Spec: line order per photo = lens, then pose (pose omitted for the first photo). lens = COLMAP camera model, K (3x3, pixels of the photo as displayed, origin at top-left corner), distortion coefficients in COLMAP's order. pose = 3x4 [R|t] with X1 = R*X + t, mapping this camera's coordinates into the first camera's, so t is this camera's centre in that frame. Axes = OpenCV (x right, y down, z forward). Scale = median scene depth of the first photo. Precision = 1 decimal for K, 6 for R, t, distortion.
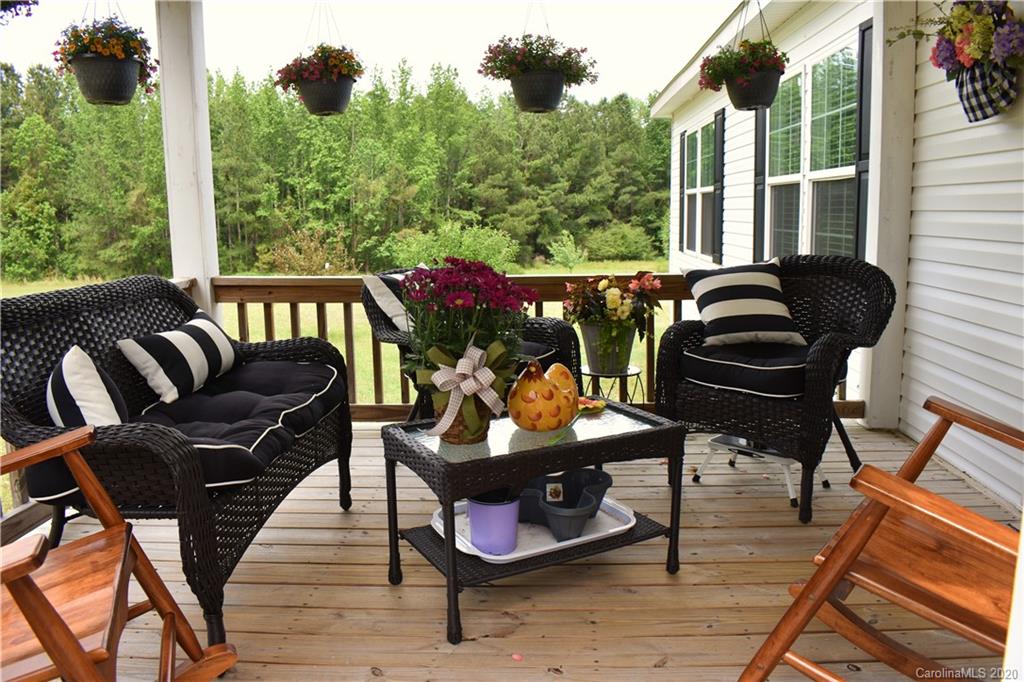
lens RADIAL K [[802.1, 0, 510.6], [0, 802.1, 338.2], [0, 0, 1]] dist [-0.082807, 0.008727]
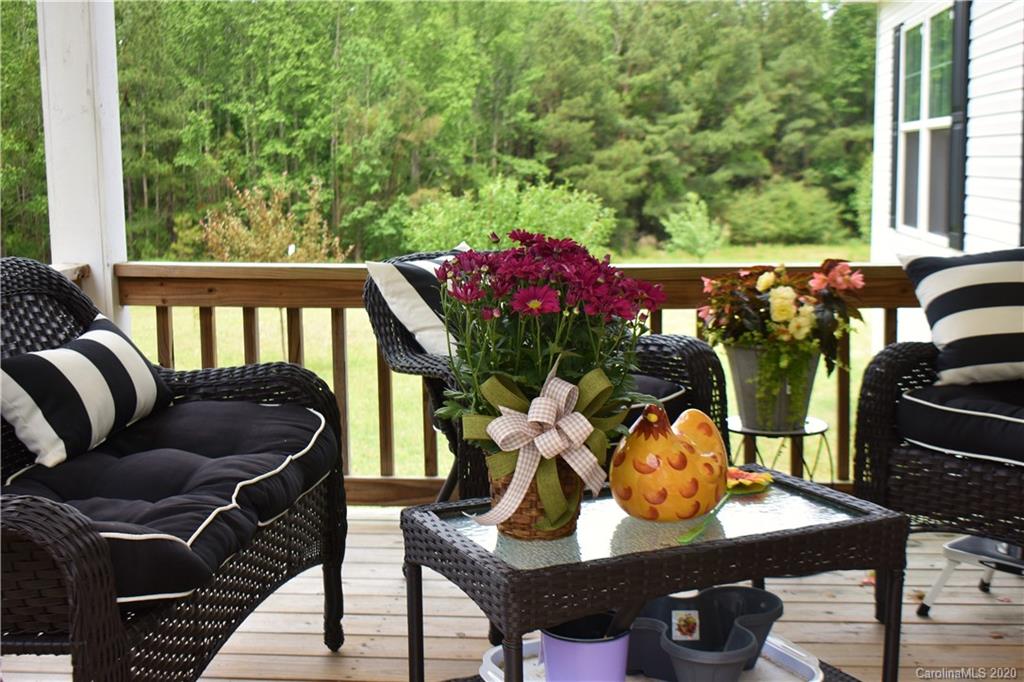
lens RADIAL K [[1354.1, 0, 524.7], [0, 1354.1, 340.1], [0, 0, 1]] dist [-0.035136, 0.010891]
pose [[0.998534, 0.010254, -0.053157, -0.005130], [-0.011599, 0.999619, -0.025054, 0.002344], [0.052880, 0.025634, 0.998272, -0.007811]]
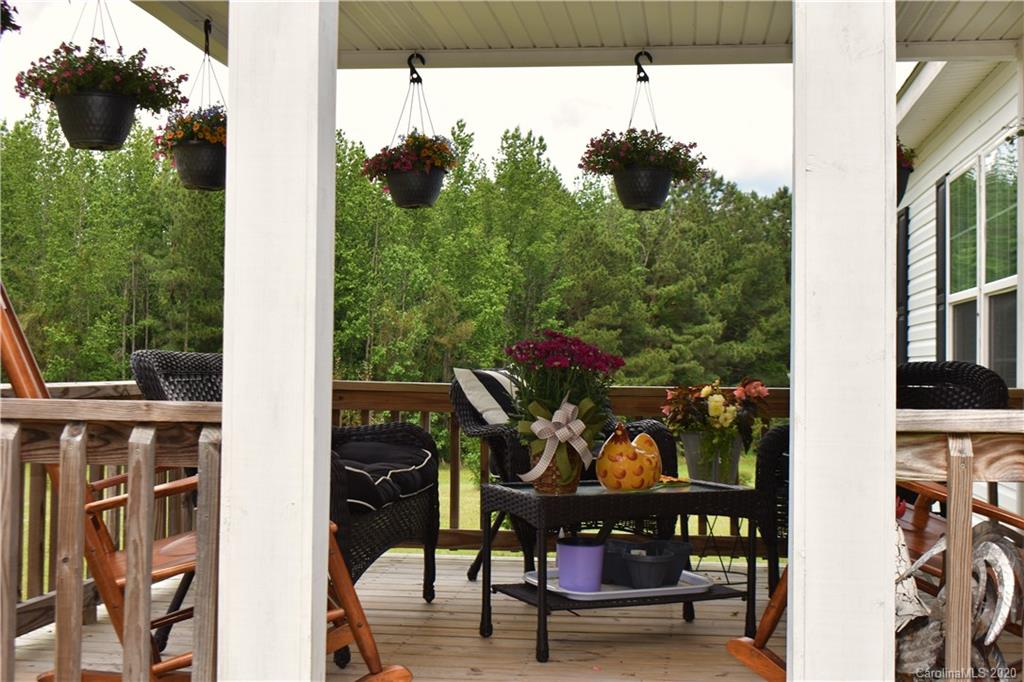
lens RADIAL K [[1354.1, 0, 524.7], [0, 1354.1, 340.1], [0, 0, 1]] dist [-0.035136, 0.010891]
pose [[0.996811, 0.025193, -0.075722, 0.012233], [-0.038254, 0.983586, -0.176336, 0.085034], [0.070037, 0.178670, 0.981413, -0.302485]]
